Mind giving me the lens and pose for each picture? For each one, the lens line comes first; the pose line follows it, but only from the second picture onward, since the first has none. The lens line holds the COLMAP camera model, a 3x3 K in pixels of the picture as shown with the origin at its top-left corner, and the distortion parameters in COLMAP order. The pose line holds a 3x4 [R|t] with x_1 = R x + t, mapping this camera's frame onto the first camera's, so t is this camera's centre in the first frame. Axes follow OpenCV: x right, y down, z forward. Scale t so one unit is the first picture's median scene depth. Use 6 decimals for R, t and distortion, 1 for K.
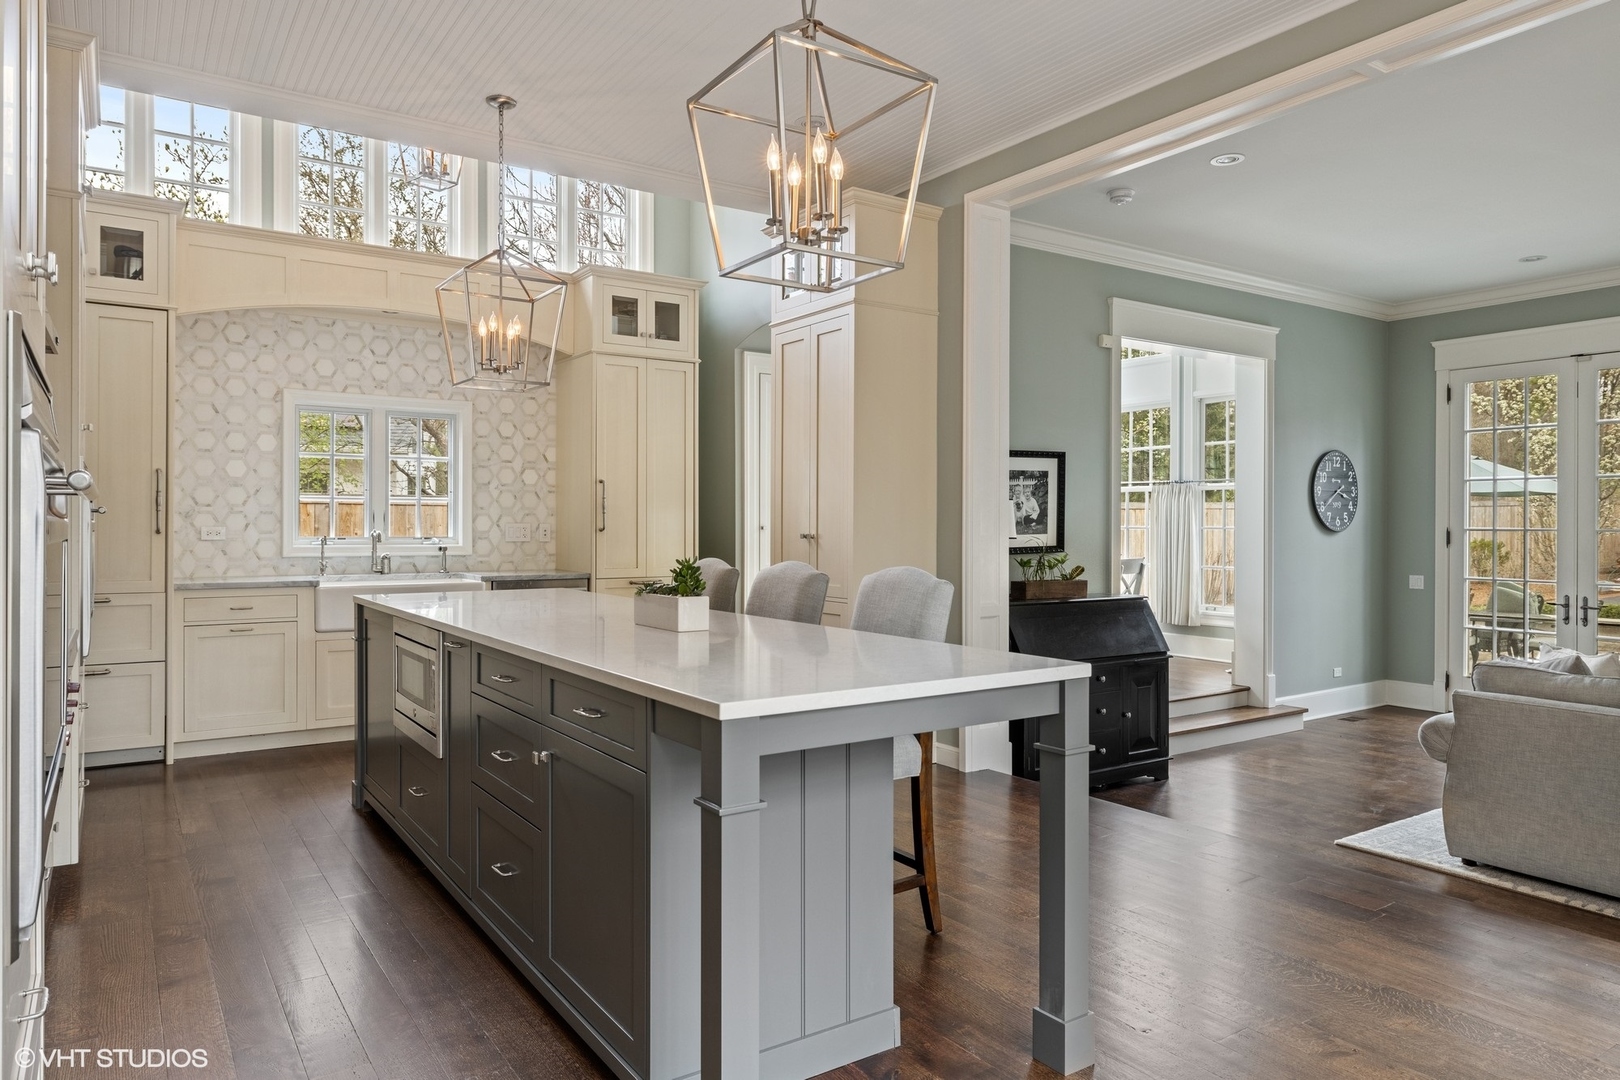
lens RADIAL K [[1032.1, 0, 834.9], [0, 1032.1, 532.7], [0, 0, 1]] dist [-0.010024, 0.003856]
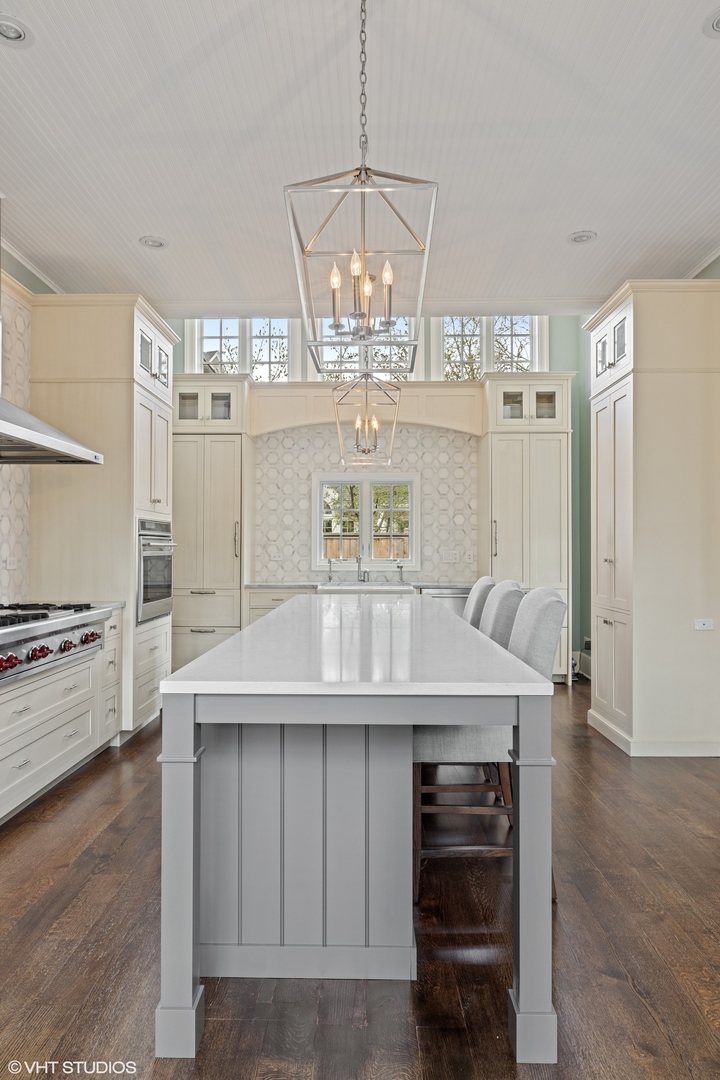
lens RADIAL K [[688.0, 0, 358.7], [0, 688.0, 542.3], [0, 0, 1]] dist [-0.010024, 0.003856]
pose [[0.810001, -0.009618, -0.586350, 0.191908], [-0.002319, 0.999805, -0.019604, -0.001244], [0.586424, 0.017239, 0.809821, 0.115996]]
